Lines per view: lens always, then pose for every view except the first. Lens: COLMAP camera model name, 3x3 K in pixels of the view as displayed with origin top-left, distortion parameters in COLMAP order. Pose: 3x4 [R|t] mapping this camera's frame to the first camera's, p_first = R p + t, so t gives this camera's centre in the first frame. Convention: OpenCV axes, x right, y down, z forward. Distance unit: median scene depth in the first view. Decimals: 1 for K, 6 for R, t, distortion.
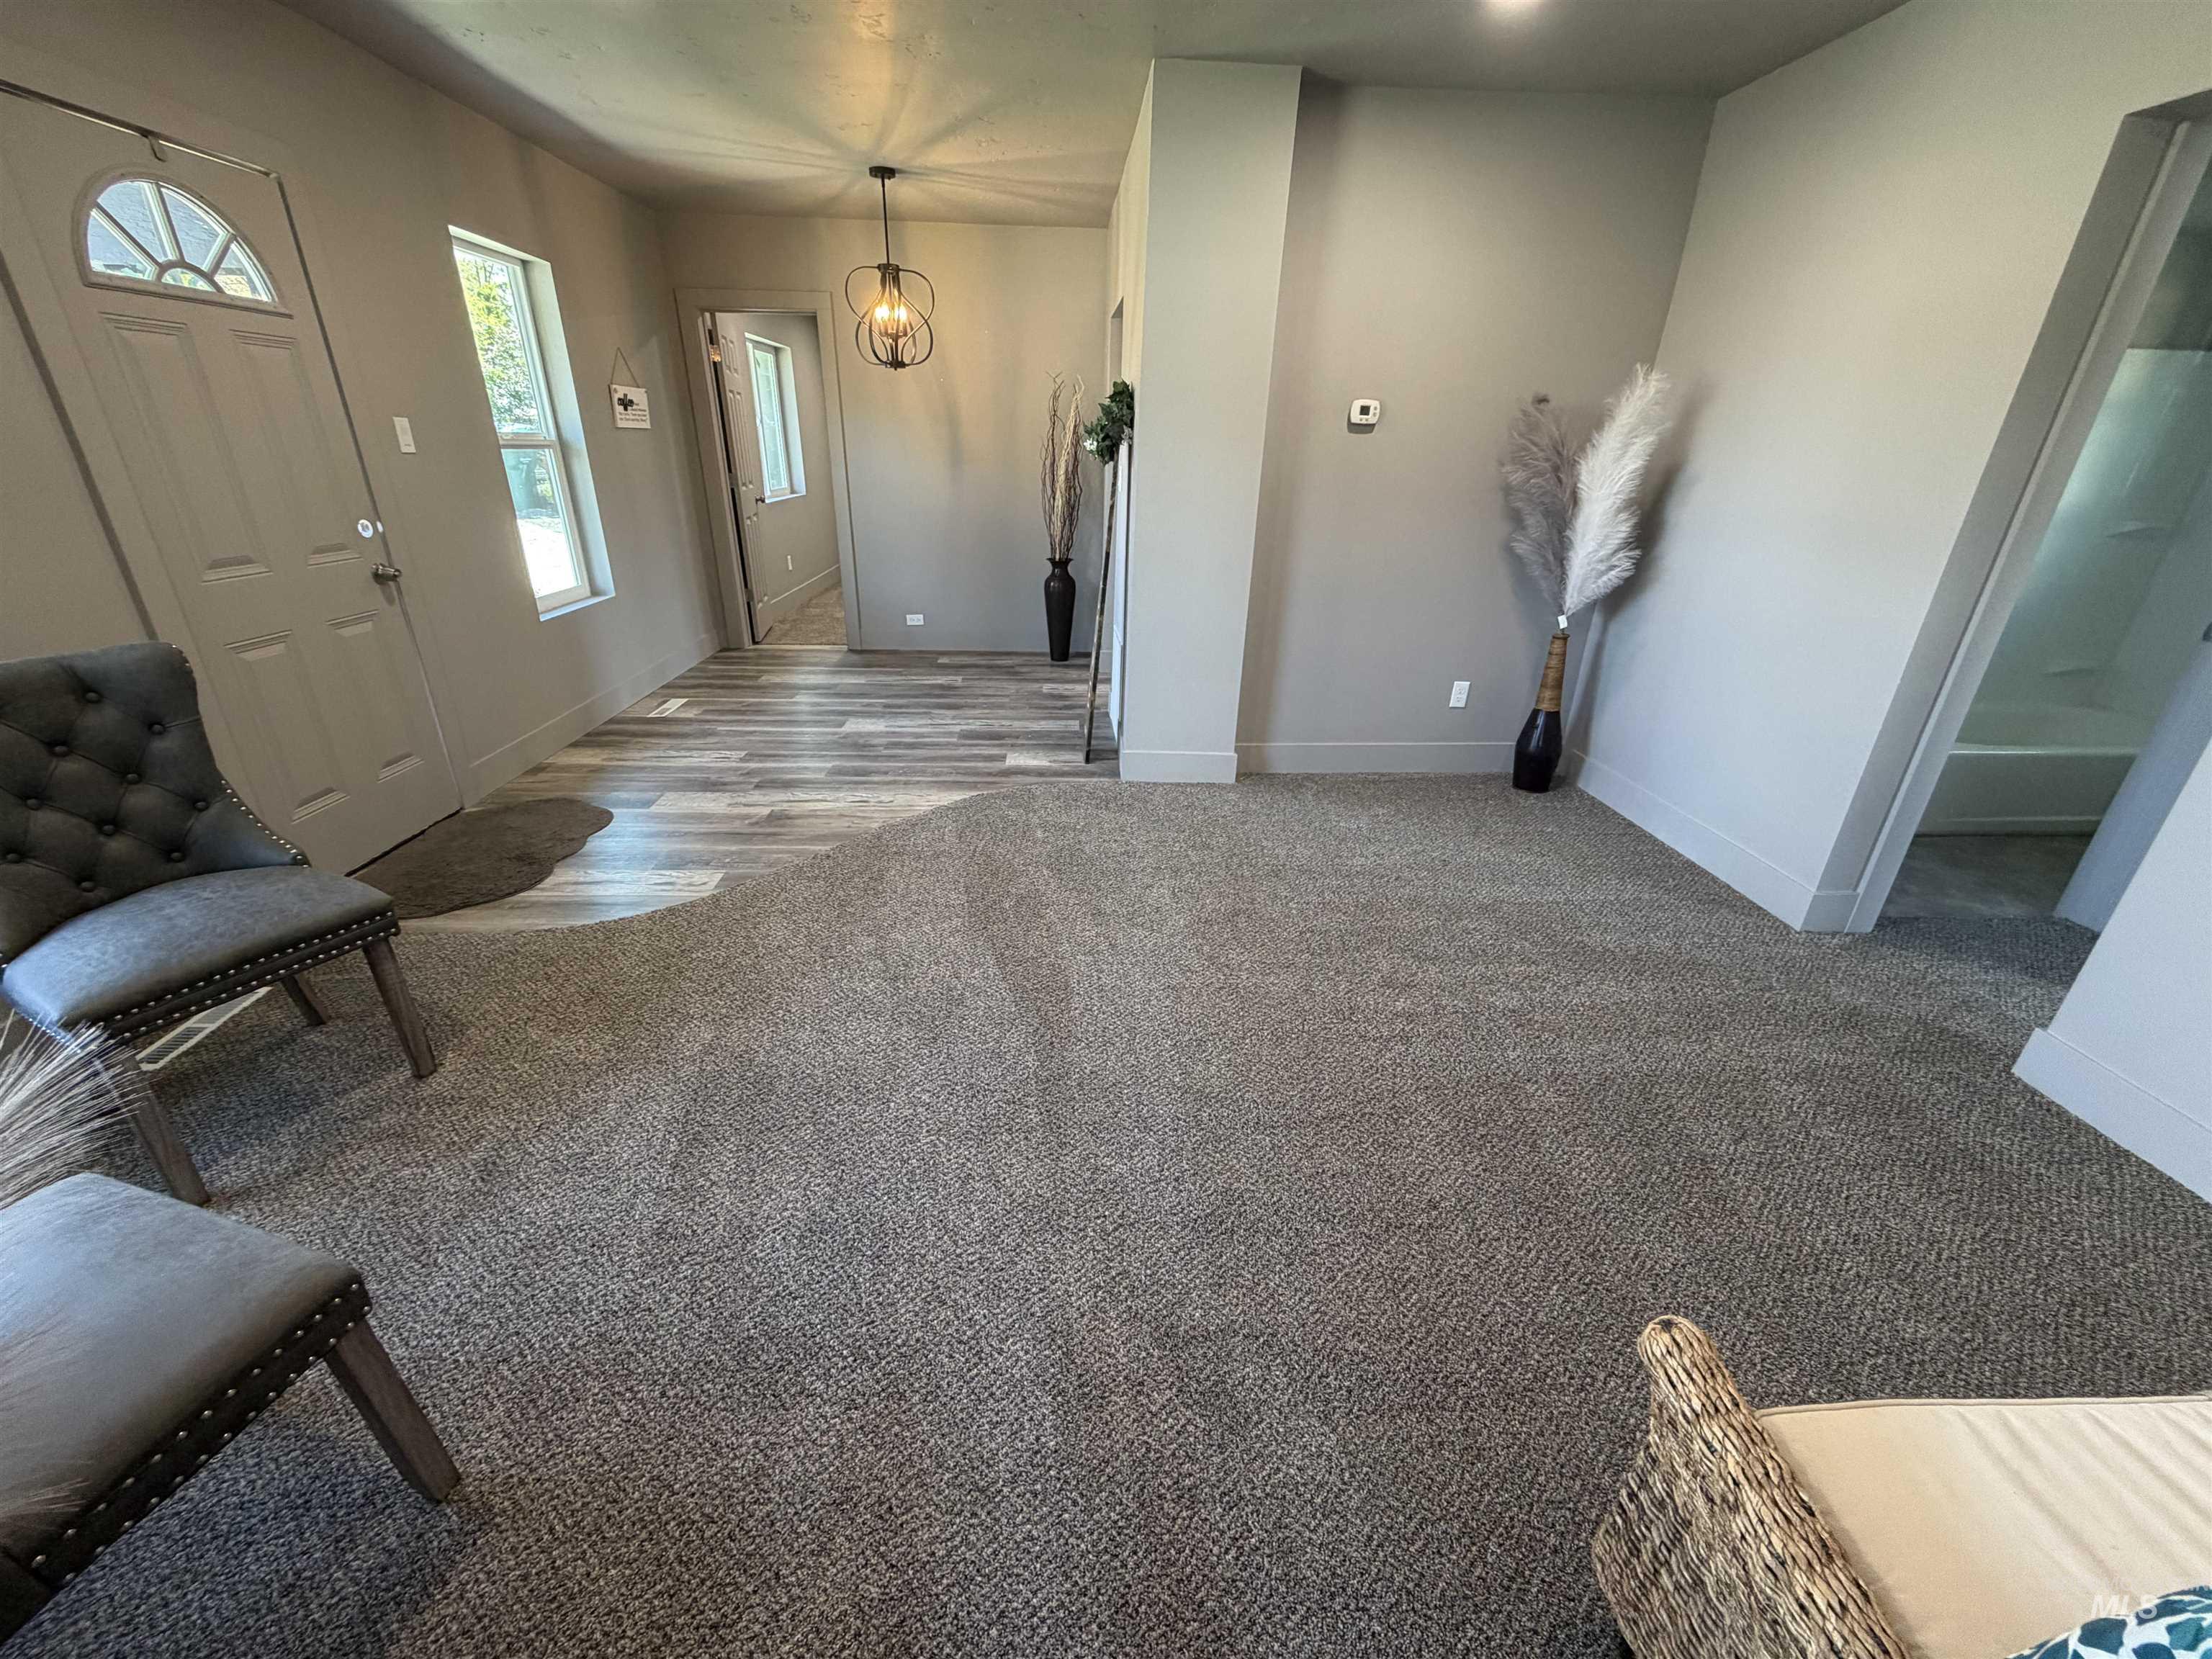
lens RADIAL K [[880.2, 0, 1100.0], [0, 880.2, 831.5], [0, 0, 1]] dist [-0.001545, 0.000687]
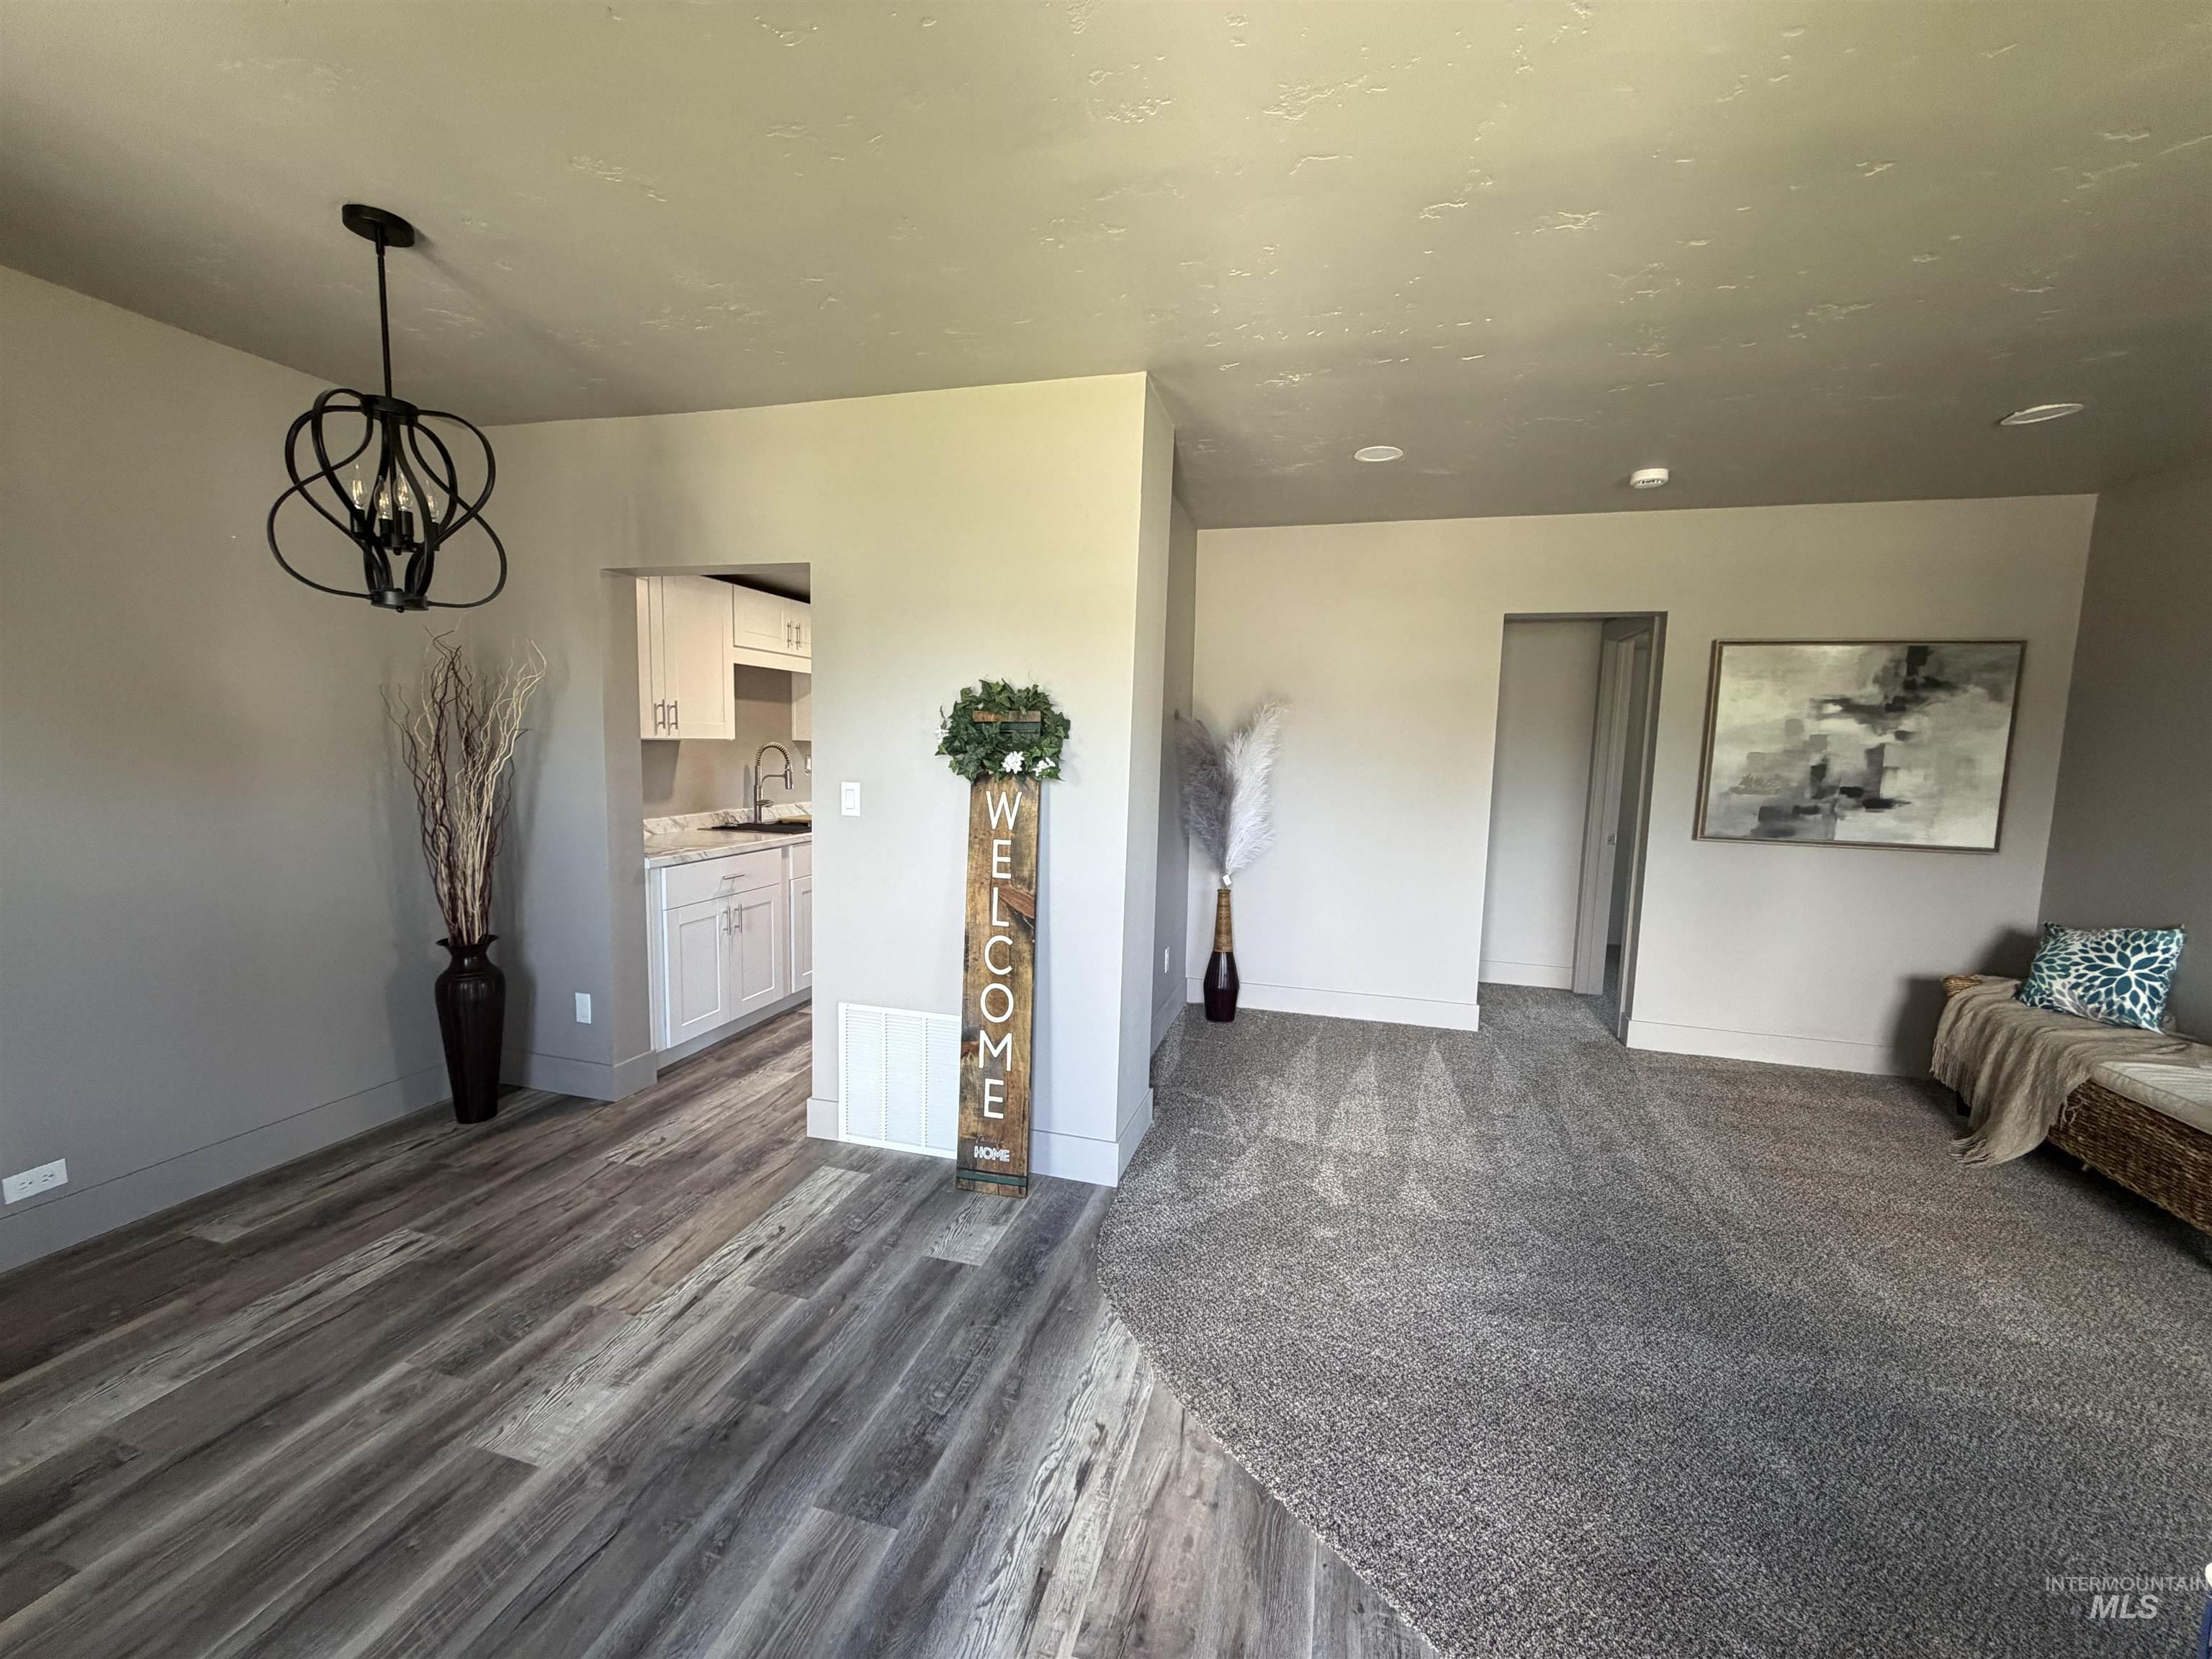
lens RADIAL K [[880.2, 0, 1100.0], [0, 880.2, 831.5], [0, 0, 1]] dist [-0.001545, 0.000687]
pose [[0.319746, -0.113401, 0.940693, -0.609295], [0.369102, 0.929292, -0.013433, -0.312770], [-0.872655, 0.351507, 0.338994, 0.635723]]
